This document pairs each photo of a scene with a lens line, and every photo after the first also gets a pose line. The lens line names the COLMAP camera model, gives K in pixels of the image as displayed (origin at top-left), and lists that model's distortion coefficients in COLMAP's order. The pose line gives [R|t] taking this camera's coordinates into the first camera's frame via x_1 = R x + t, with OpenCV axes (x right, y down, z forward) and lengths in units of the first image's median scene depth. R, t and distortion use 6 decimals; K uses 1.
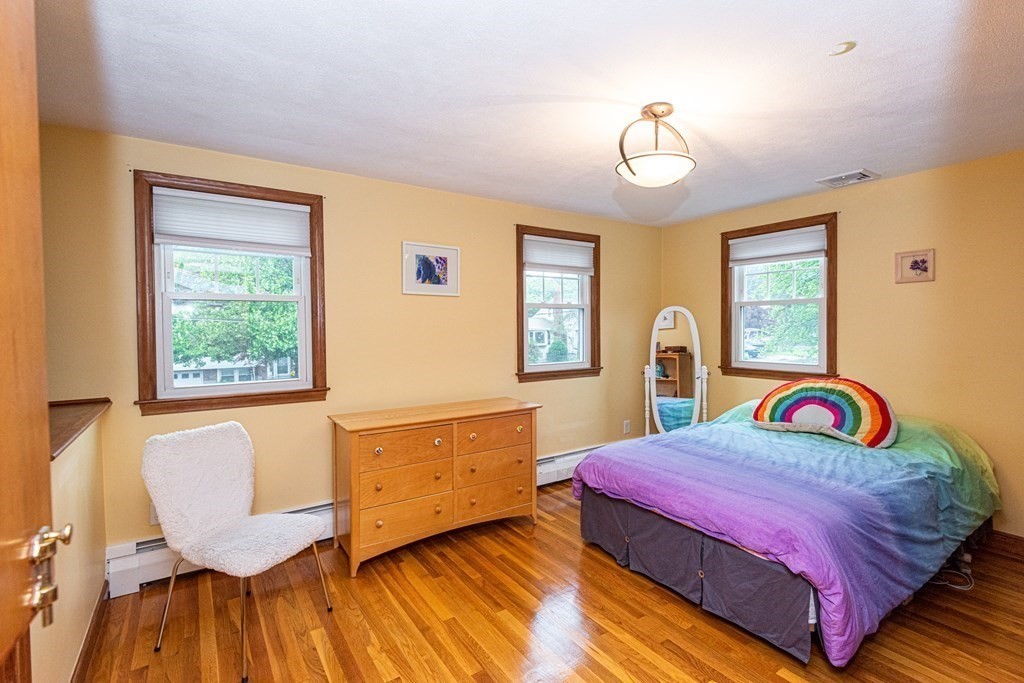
lens RADIAL K [[460.9, 0, 512.0], [0, 460.9, 341.5], [0, 0, 1]] dist [-0.000945, -0.046891]
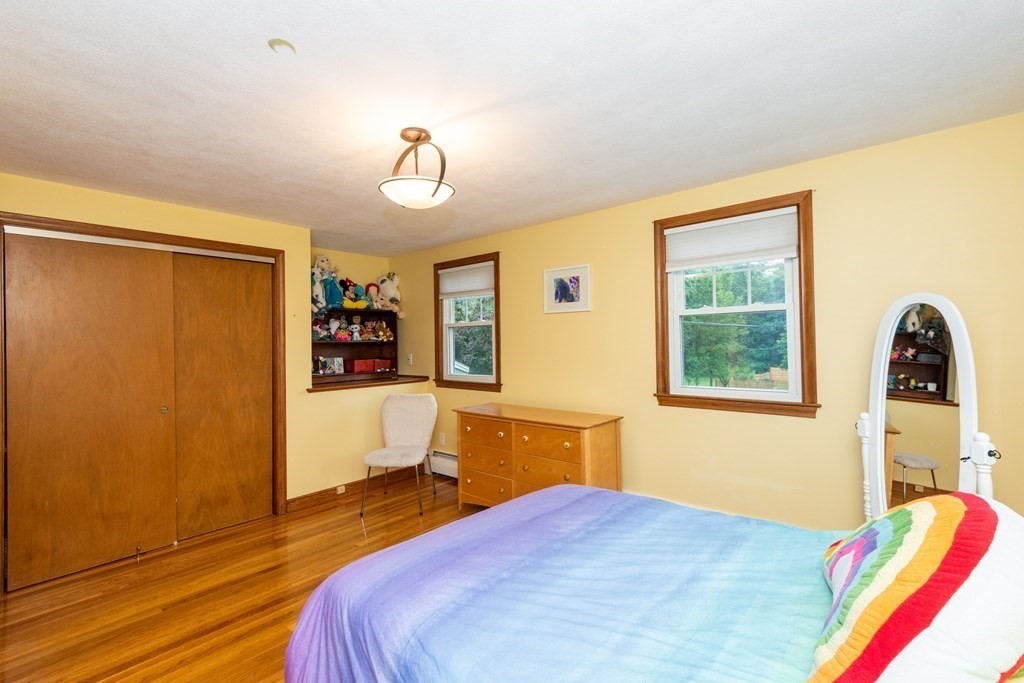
lens RADIAL K [[460.1, 0, 512.0], [0, 460.1, 341.5], [0, 0, 1]] dist [0.000415, -0.000077]
pose [[0.257789, 0.003183, -0.966196, 0.857760], [-0.016940, 0.999856, -0.001226, -0.026275], [0.966053, 0.016684, 0.257805, 0.579674]]
